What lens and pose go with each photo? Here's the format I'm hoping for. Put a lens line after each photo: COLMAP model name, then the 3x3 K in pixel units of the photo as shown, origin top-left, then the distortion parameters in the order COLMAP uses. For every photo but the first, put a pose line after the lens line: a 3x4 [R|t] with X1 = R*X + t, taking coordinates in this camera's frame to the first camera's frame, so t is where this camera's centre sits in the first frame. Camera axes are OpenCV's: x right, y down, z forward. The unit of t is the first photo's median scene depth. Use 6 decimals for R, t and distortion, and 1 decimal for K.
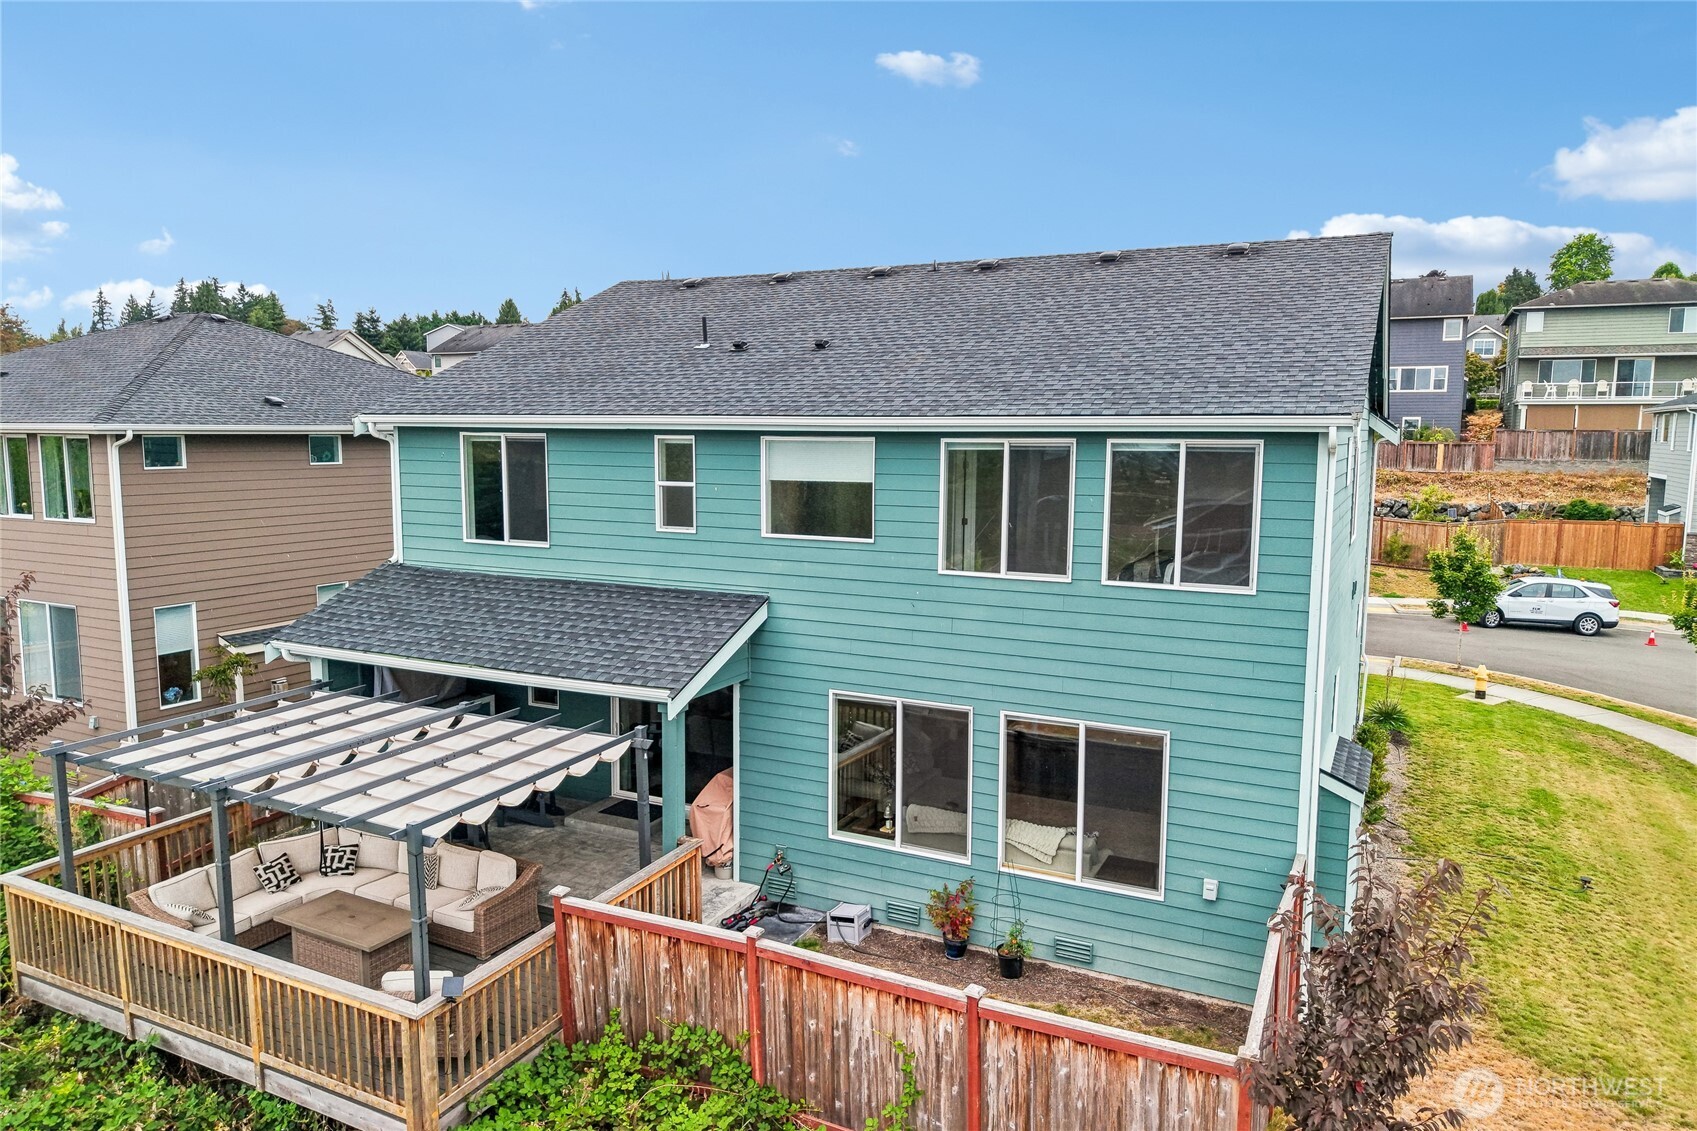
lens RADIAL K [[1134.6, 0, 841.3], [0, 1134.6, 569.1], [0, 0, 1]] dist [-0.008571, -0.001449]
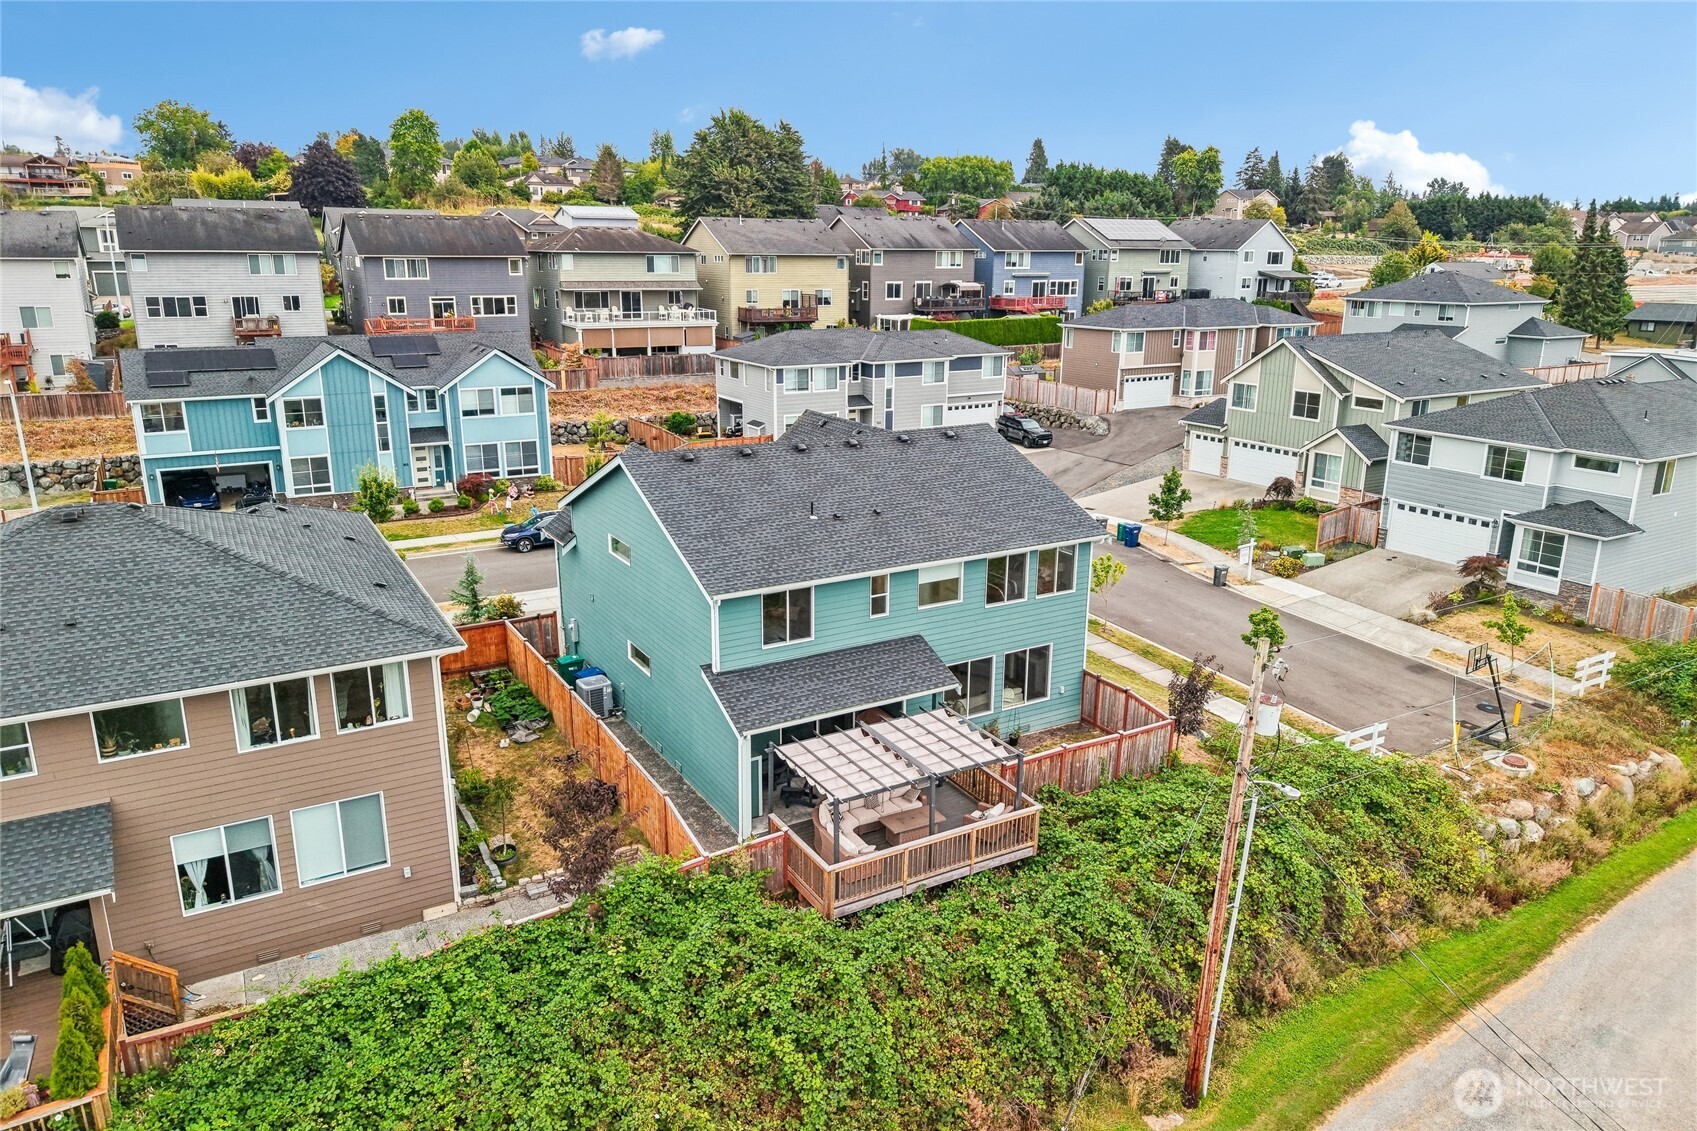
lens RADIAL K [[1134.6, 0, 842.0], [0, 1134.6, 565.6], [0, 0, 1]] dist [-0.008571, -0.001449]
pose [[0.541850, -0.224281, 0.809998, -2.073177], [0.094534, 0.973886, 0.206422, -0.628577], [-0.835142, -0.035277, 0.548902, -0.122560]]
